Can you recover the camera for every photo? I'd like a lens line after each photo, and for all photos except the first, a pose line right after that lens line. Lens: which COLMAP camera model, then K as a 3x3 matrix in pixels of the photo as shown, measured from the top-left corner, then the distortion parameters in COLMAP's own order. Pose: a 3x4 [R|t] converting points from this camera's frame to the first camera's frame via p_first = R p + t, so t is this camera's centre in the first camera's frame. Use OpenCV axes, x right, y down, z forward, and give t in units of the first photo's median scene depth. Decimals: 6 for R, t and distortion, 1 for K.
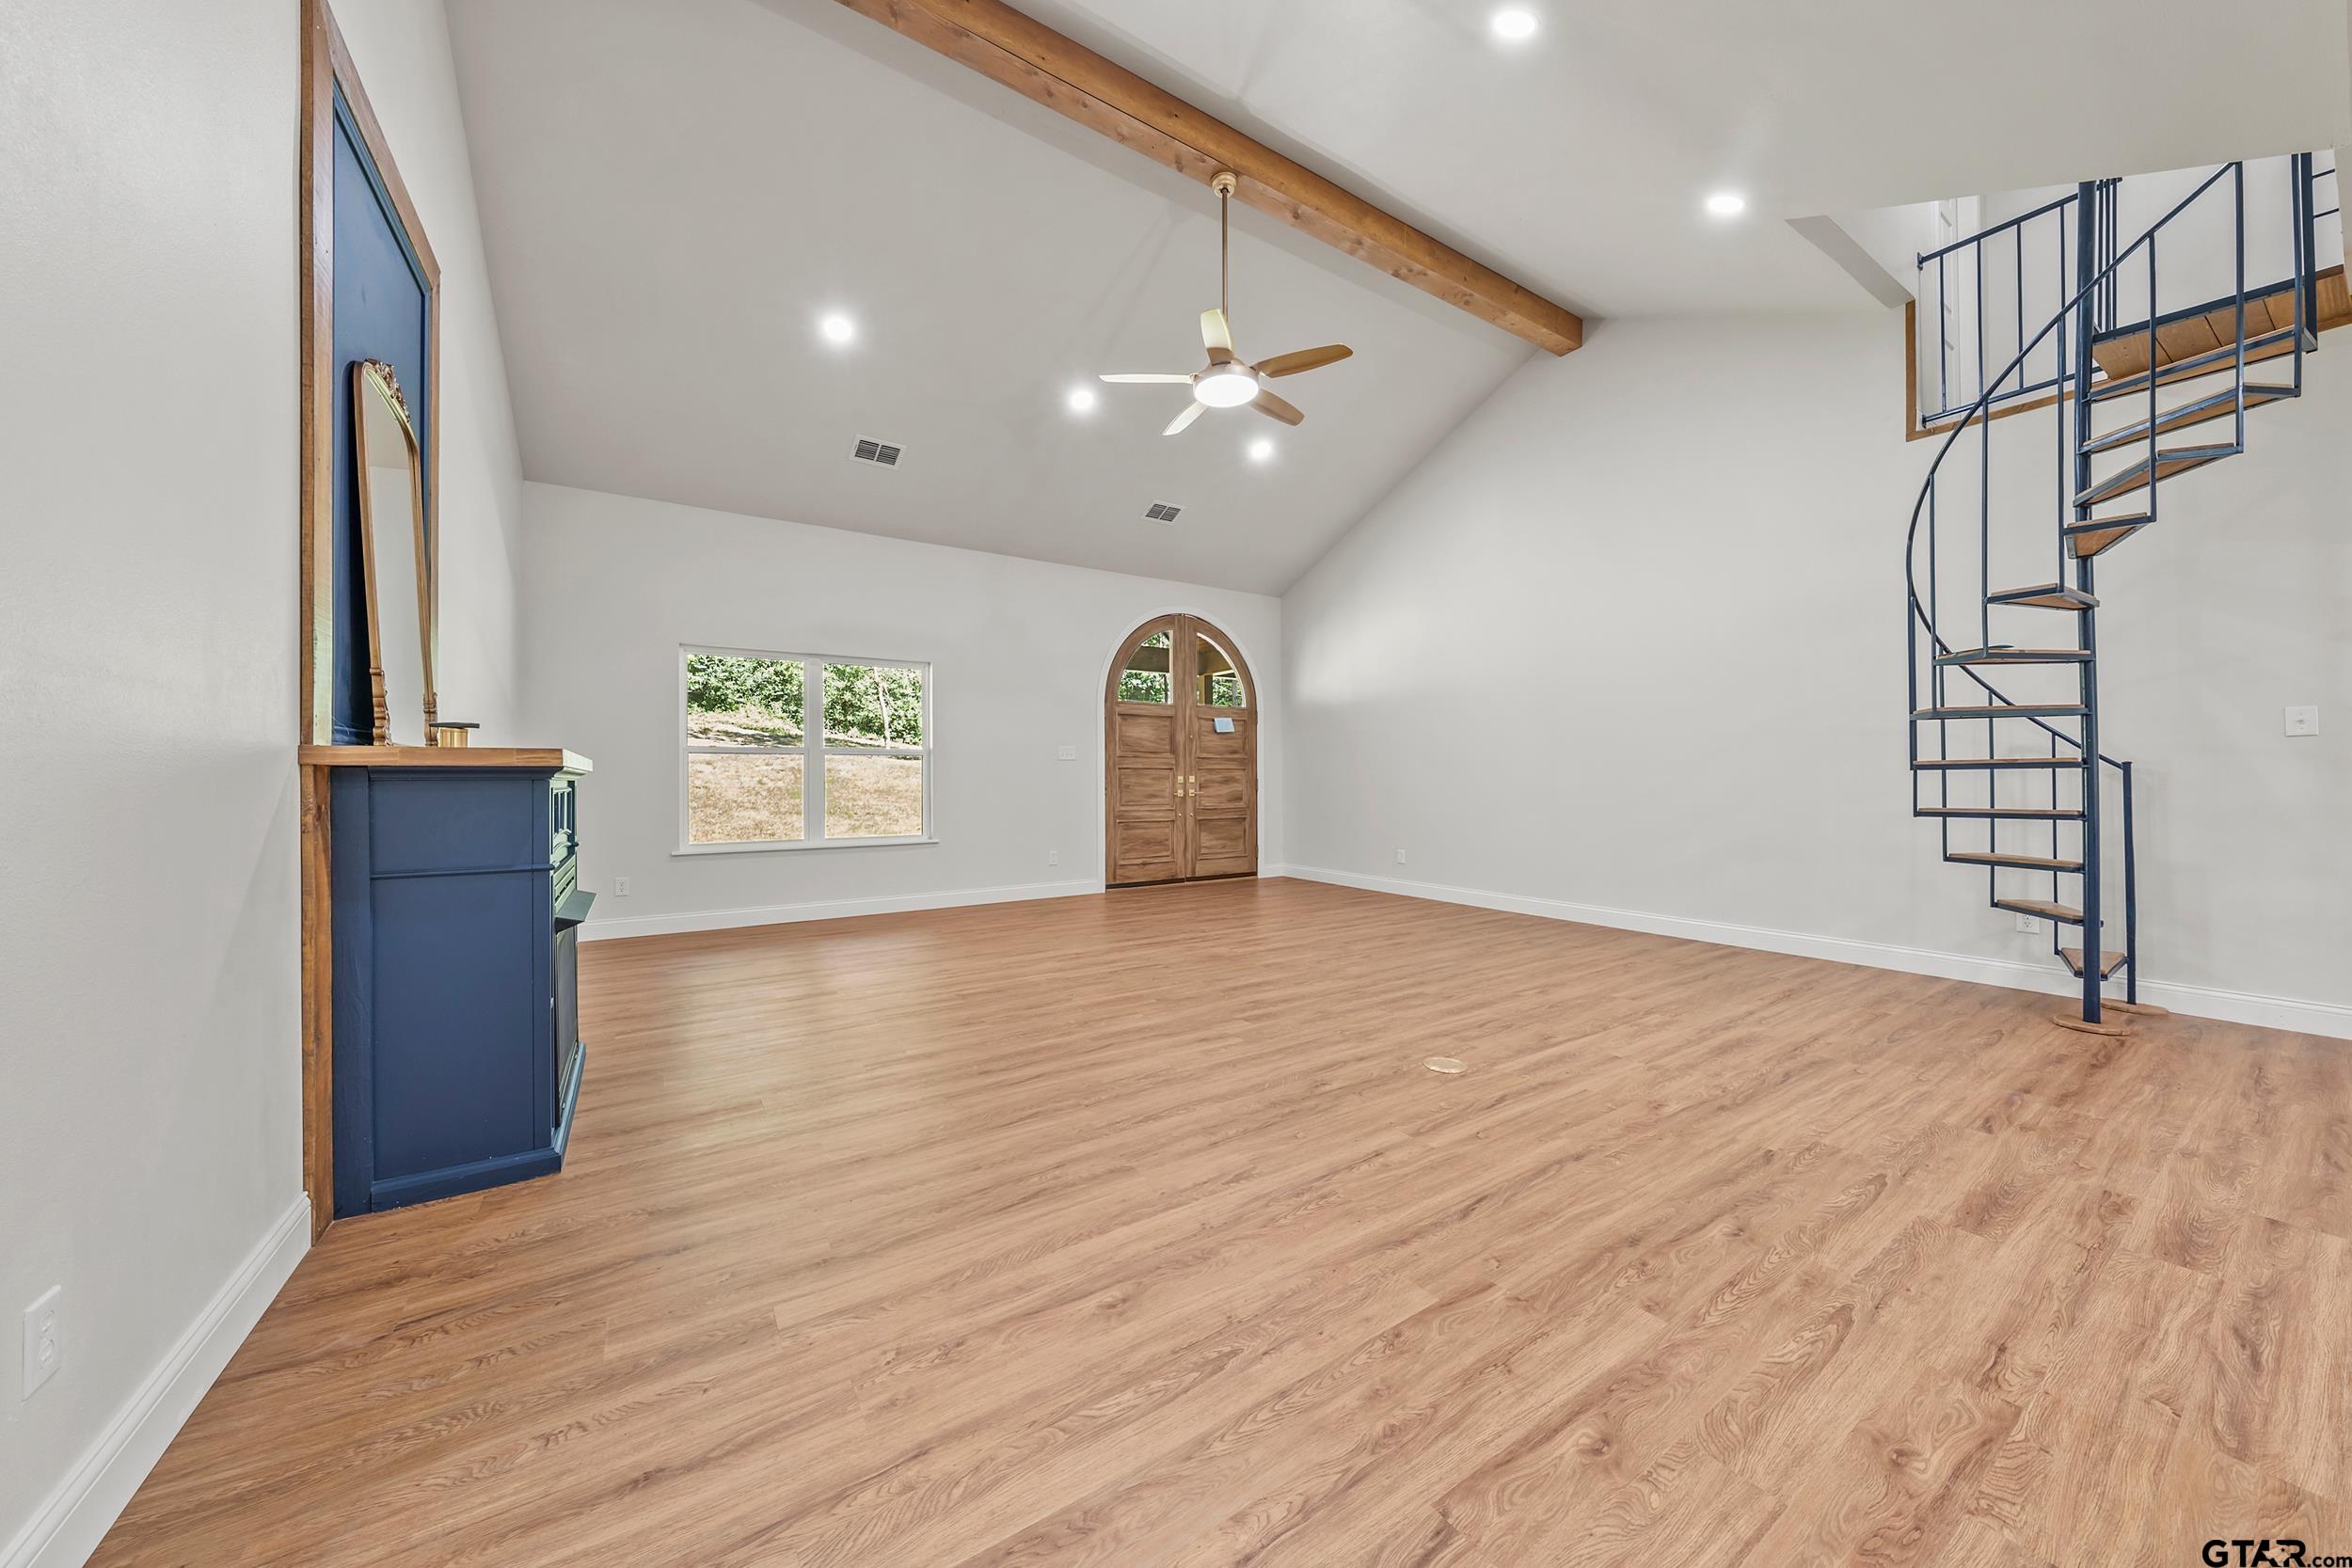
lens RADIAL K [[810.9, 0, 1179.8], [0, 810.9, 772.9], [0, 0, 1]] dist [0.000218, 0.000001]
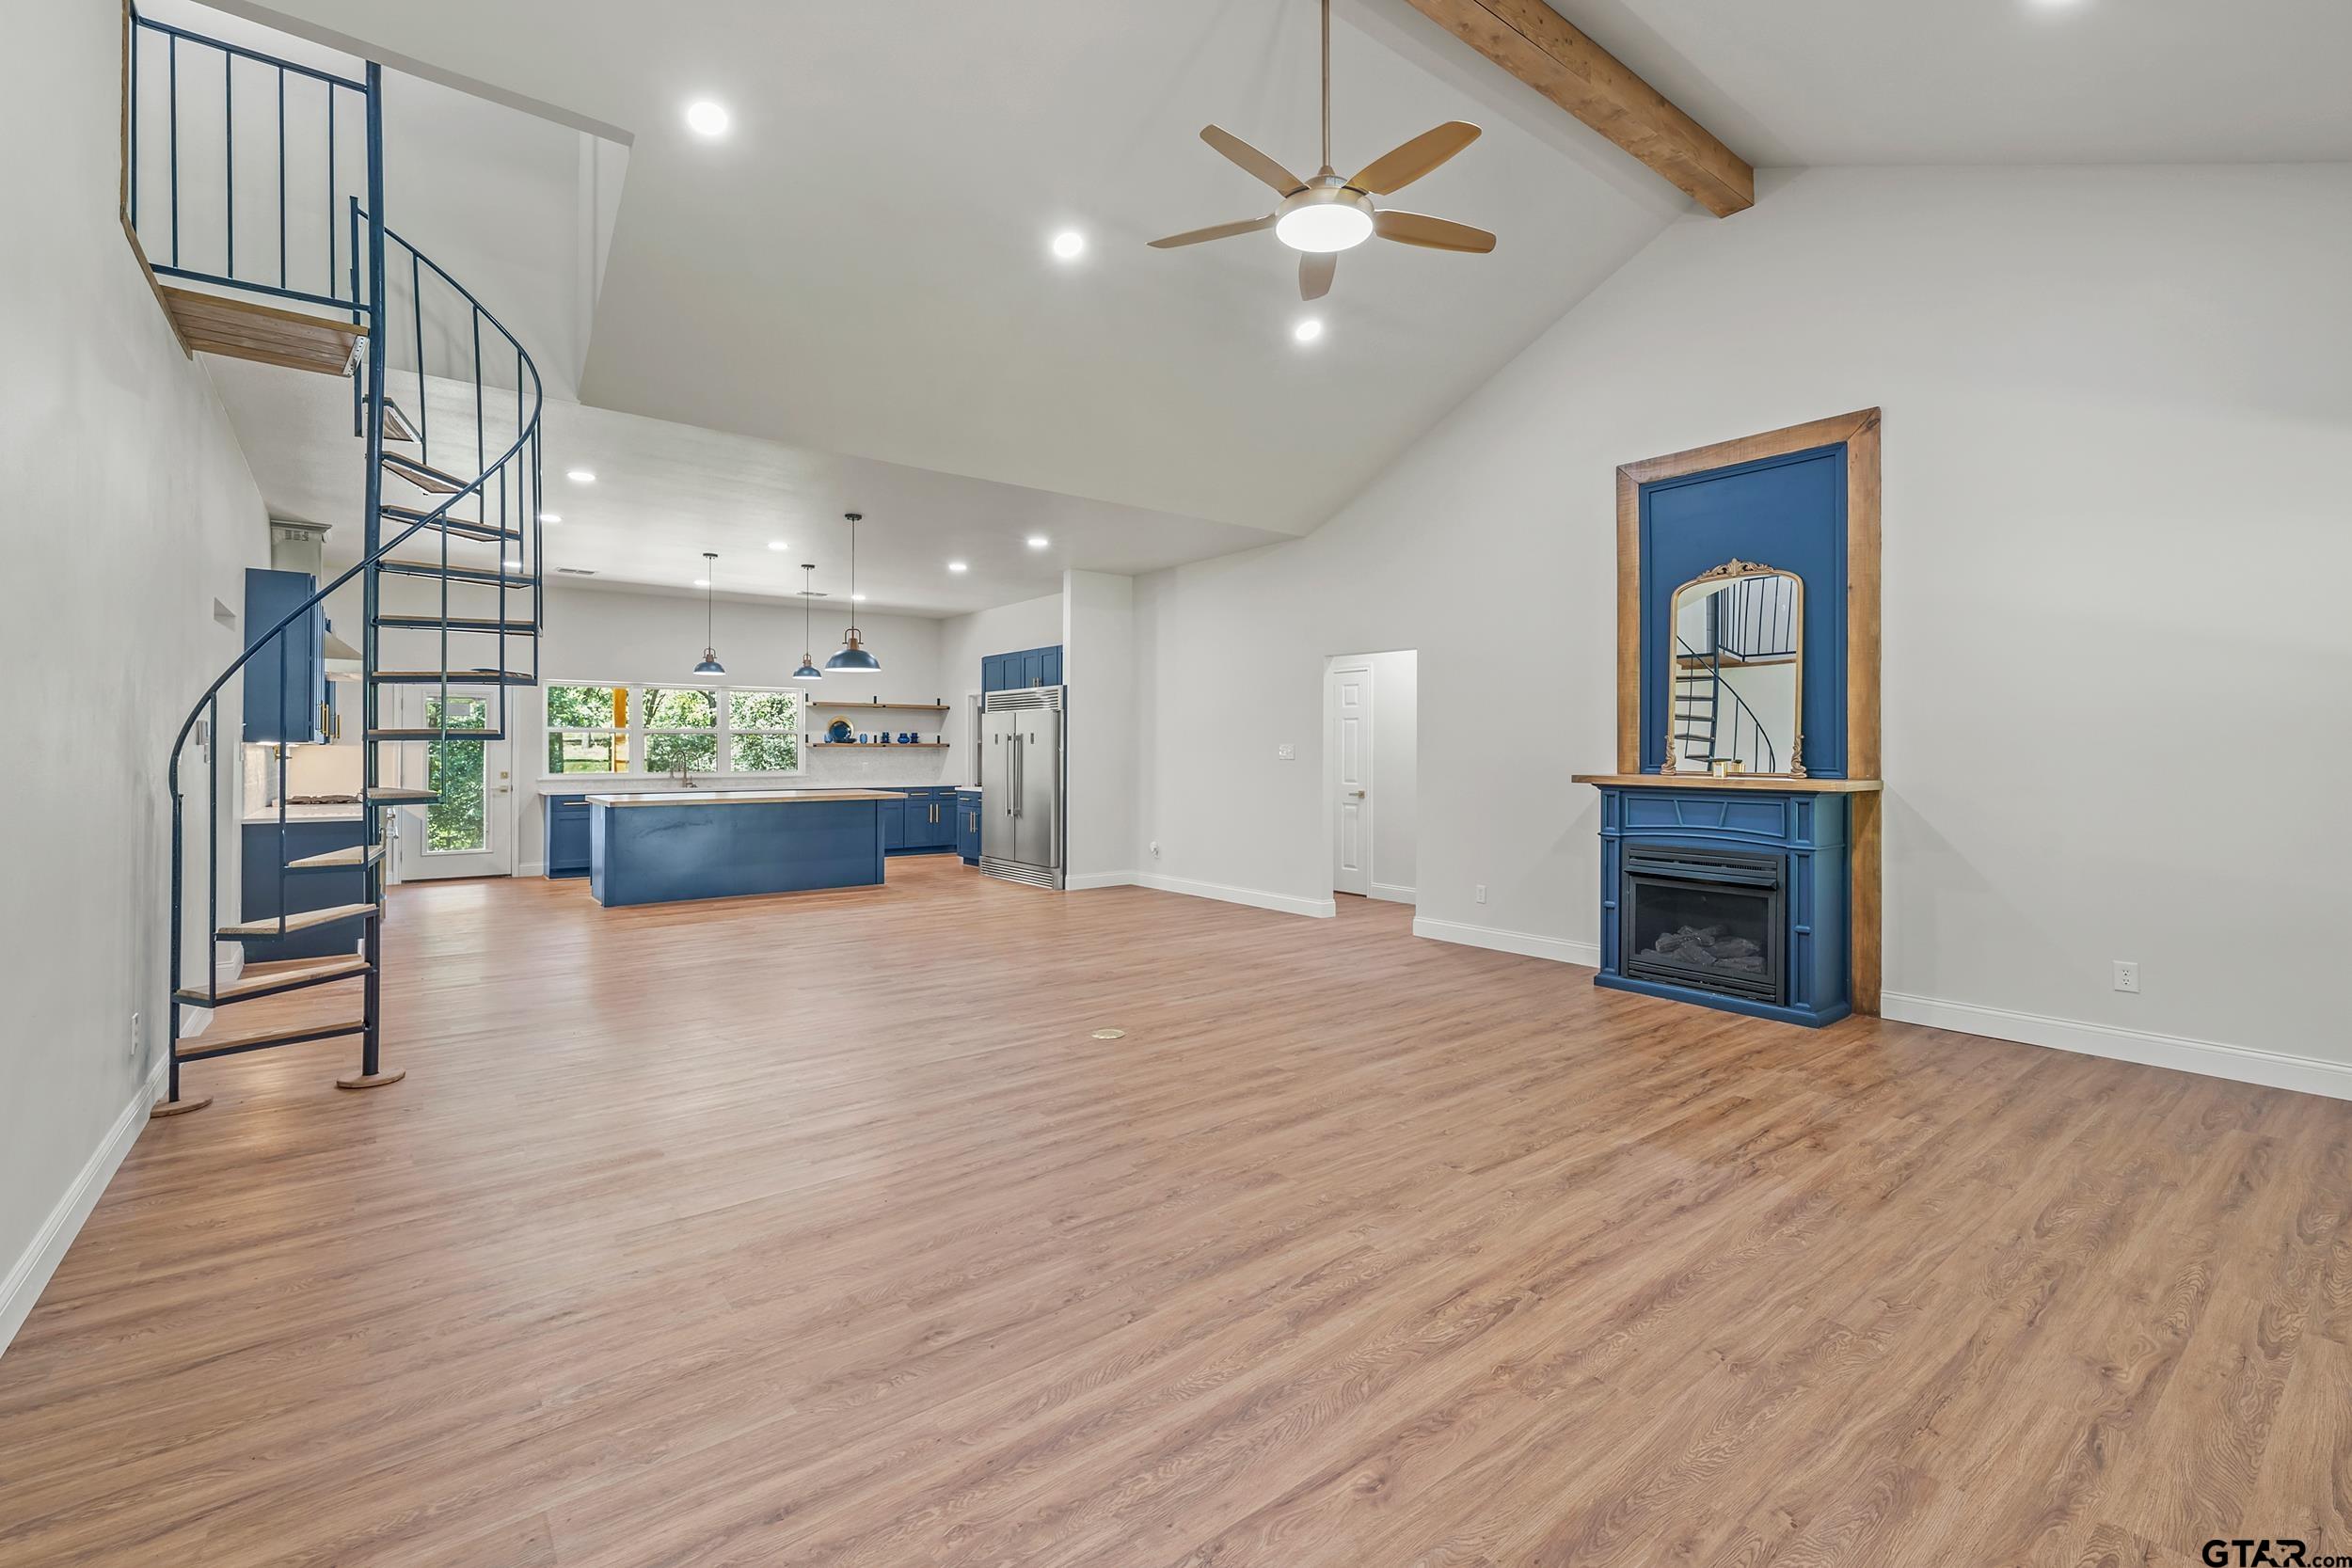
lens RADIAL K [[984.8, 0, 1175.5], [0, 984.8, 763.7], [0, 0, 1]] dist [-0.000621, -0.000181]
pose [[-0.997831, 0.004371, -0.065690, 0.248682], [0.004290, 0.999990, 0.001376, -0.039872], [0.065695, 0.001091, -0.997839, 1.925711]]
